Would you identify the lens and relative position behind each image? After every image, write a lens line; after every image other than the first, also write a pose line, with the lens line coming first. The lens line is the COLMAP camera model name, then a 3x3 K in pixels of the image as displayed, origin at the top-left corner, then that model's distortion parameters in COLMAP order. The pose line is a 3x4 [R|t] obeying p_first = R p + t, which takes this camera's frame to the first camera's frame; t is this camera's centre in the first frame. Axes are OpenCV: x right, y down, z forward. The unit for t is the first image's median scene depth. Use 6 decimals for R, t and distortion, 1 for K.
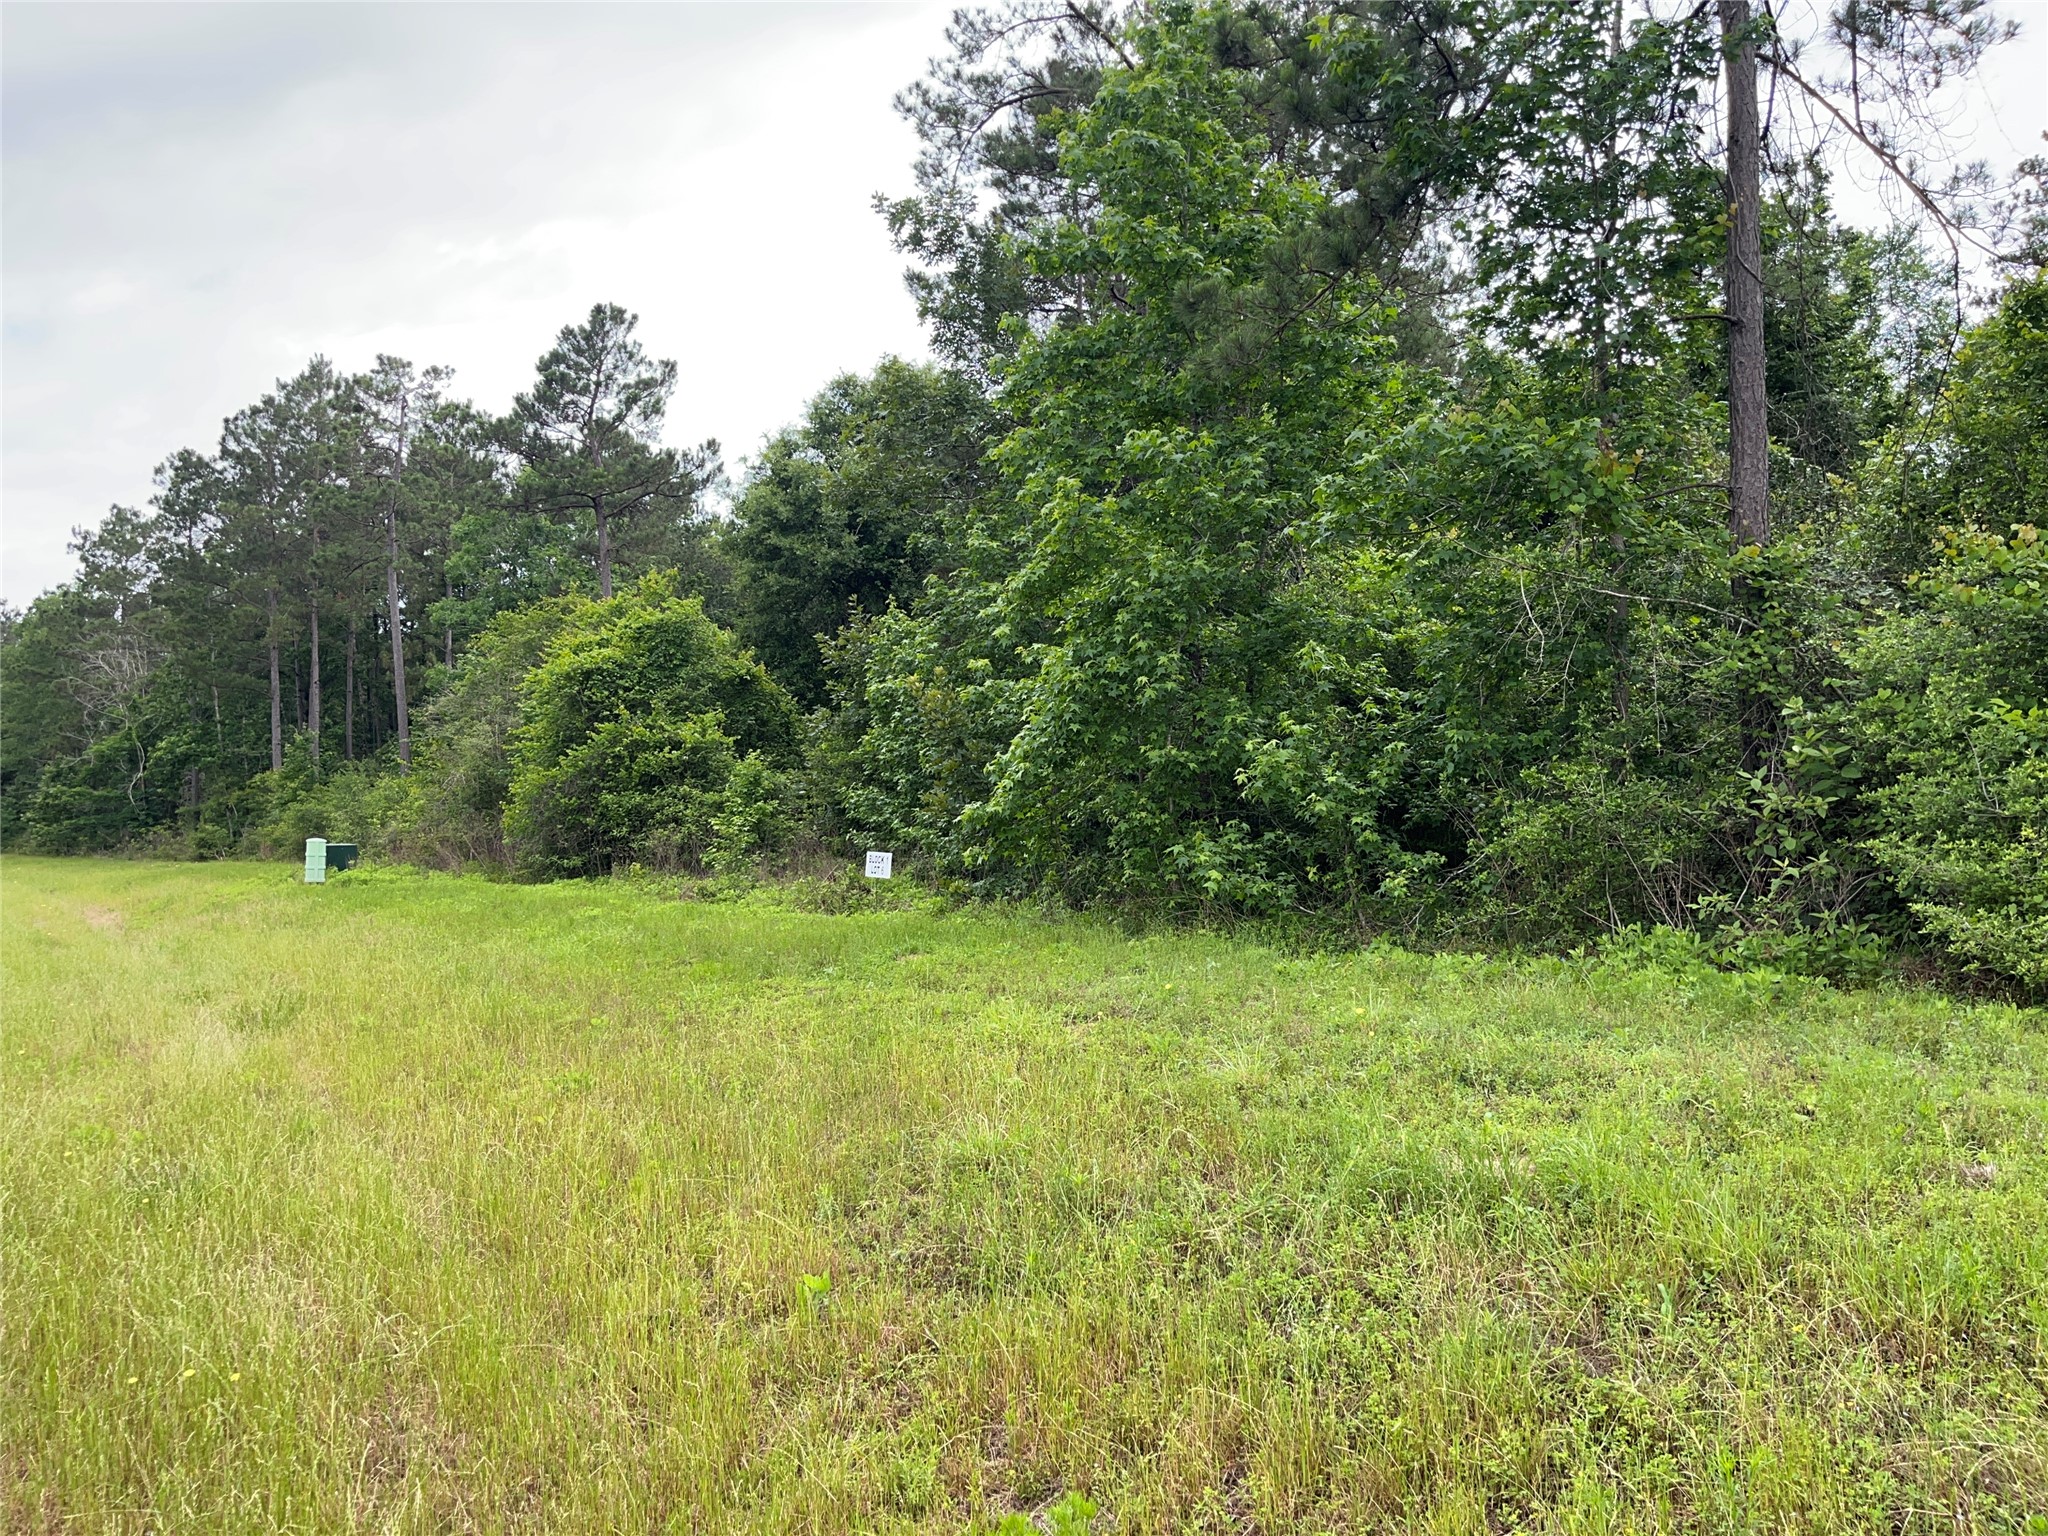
lens RADIAL K [[1537.7, 0, 1026.9], [0, 1537.7, 755.4], [0, 0, 1]] dist [0.036879, -0.009328]
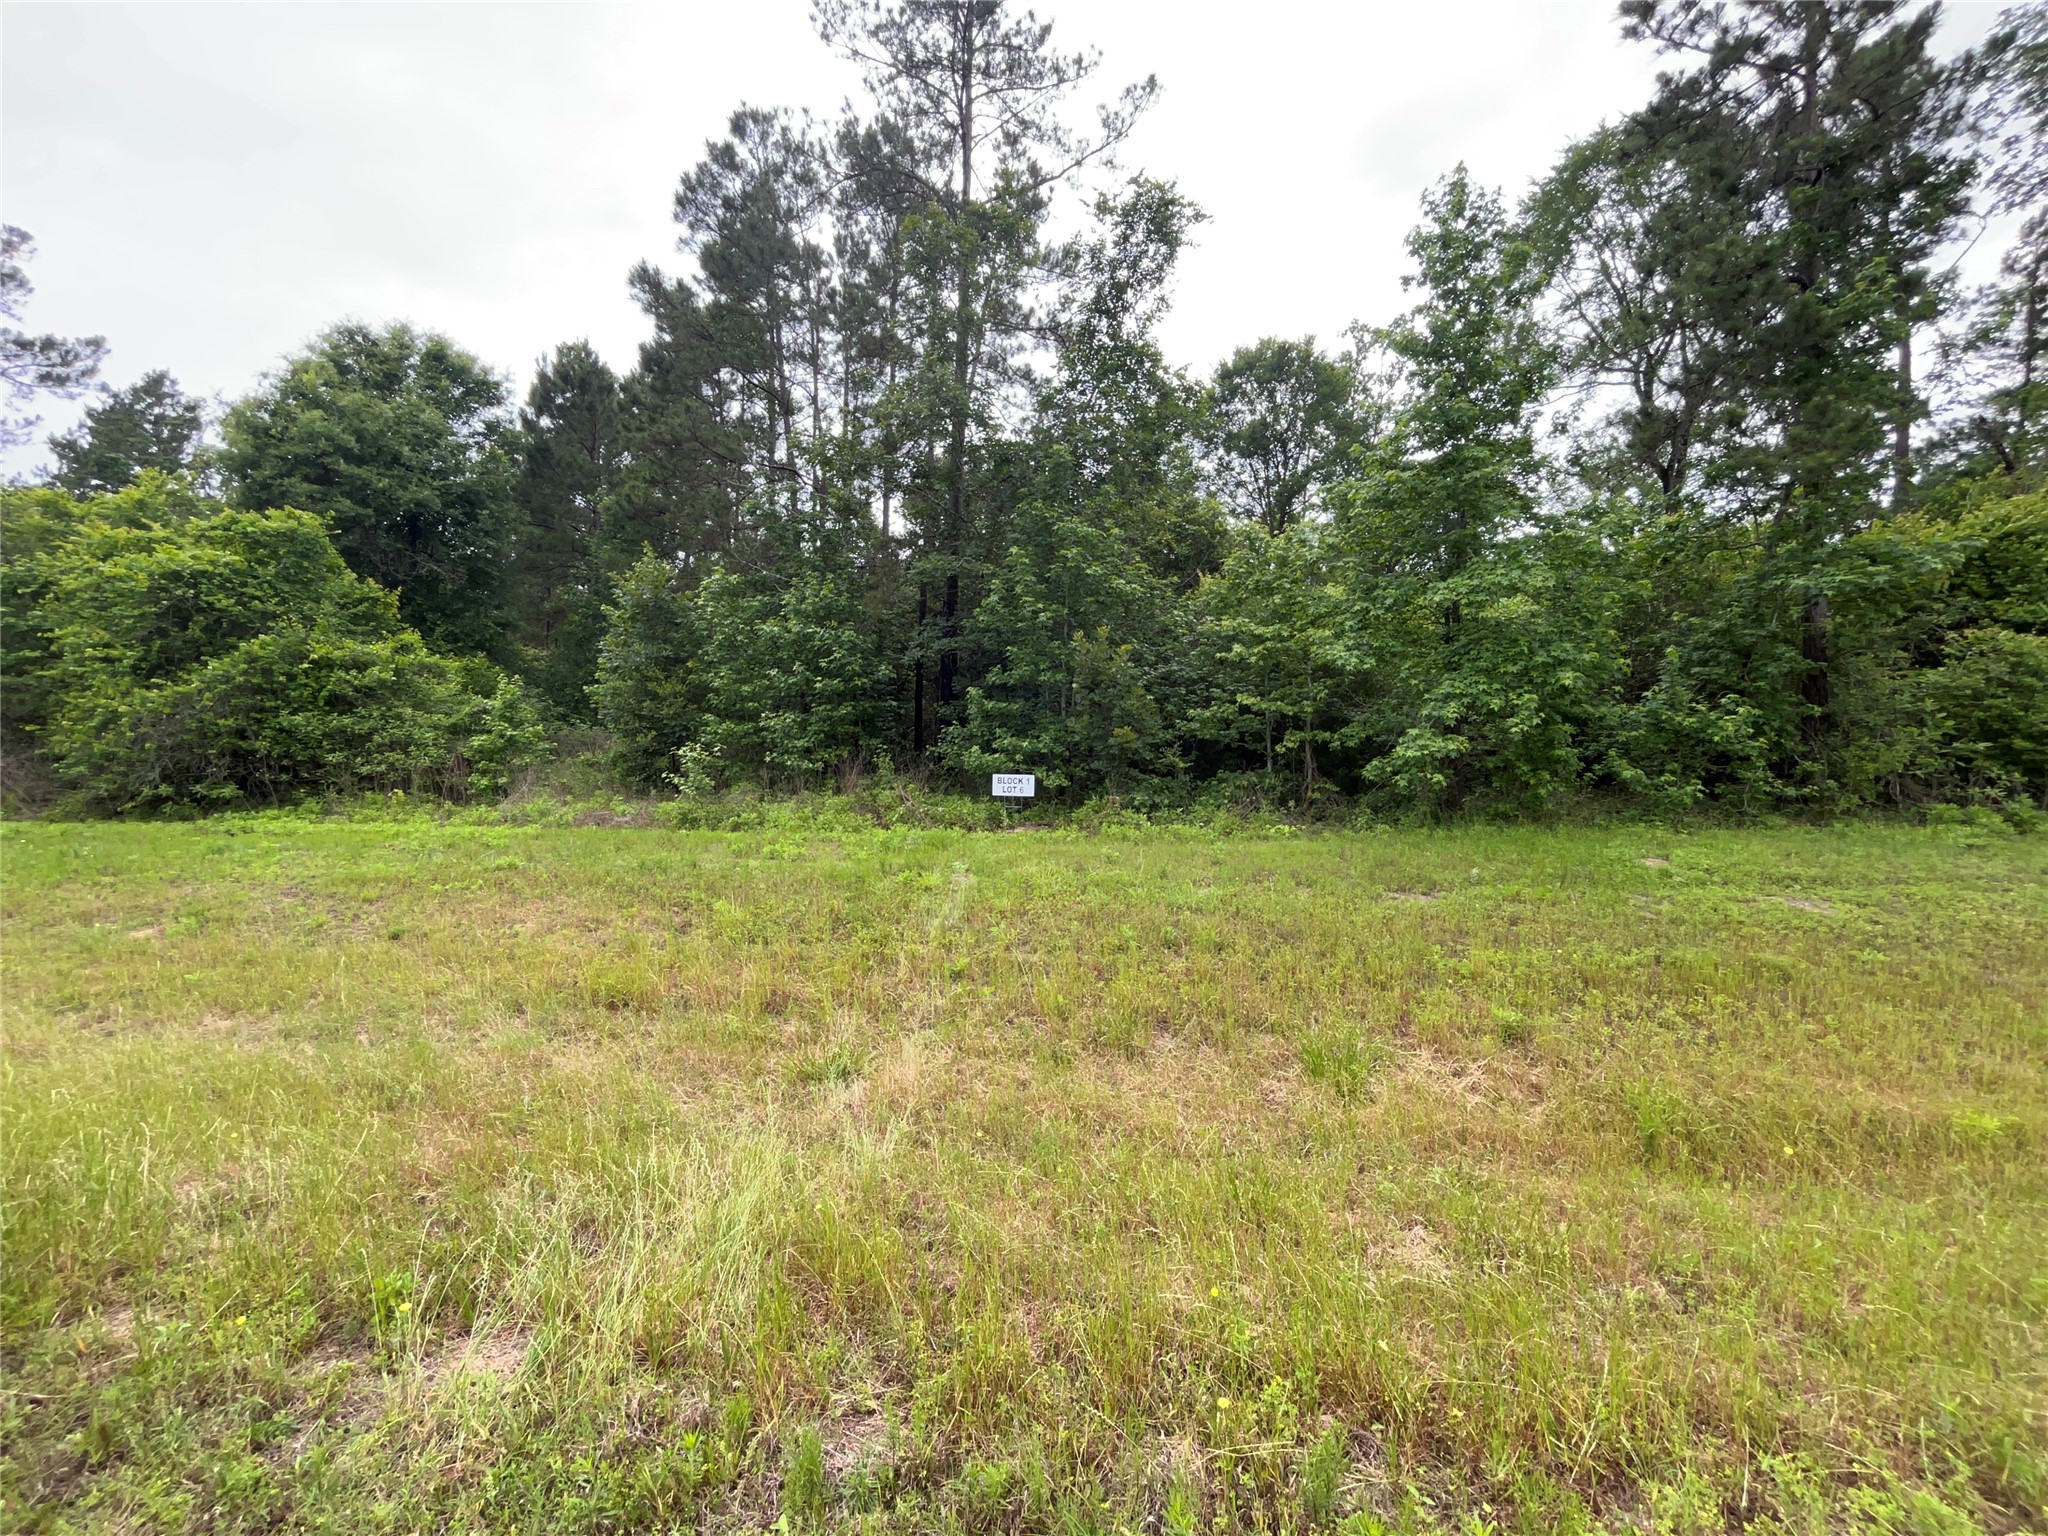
lens RADIAL K [[816.5, 0, 1017.4], [0, 816.5, 769.4], [0, 0, 1]] dist [-0.003056, -0.000424]
pose [[0.652281, -0.033774, 0.757225, -0.287744], [-0.033450, 0.996751, 0.073271, 0.006095], [-0.757239, -0.073123, 0.649032, 0.295218]]
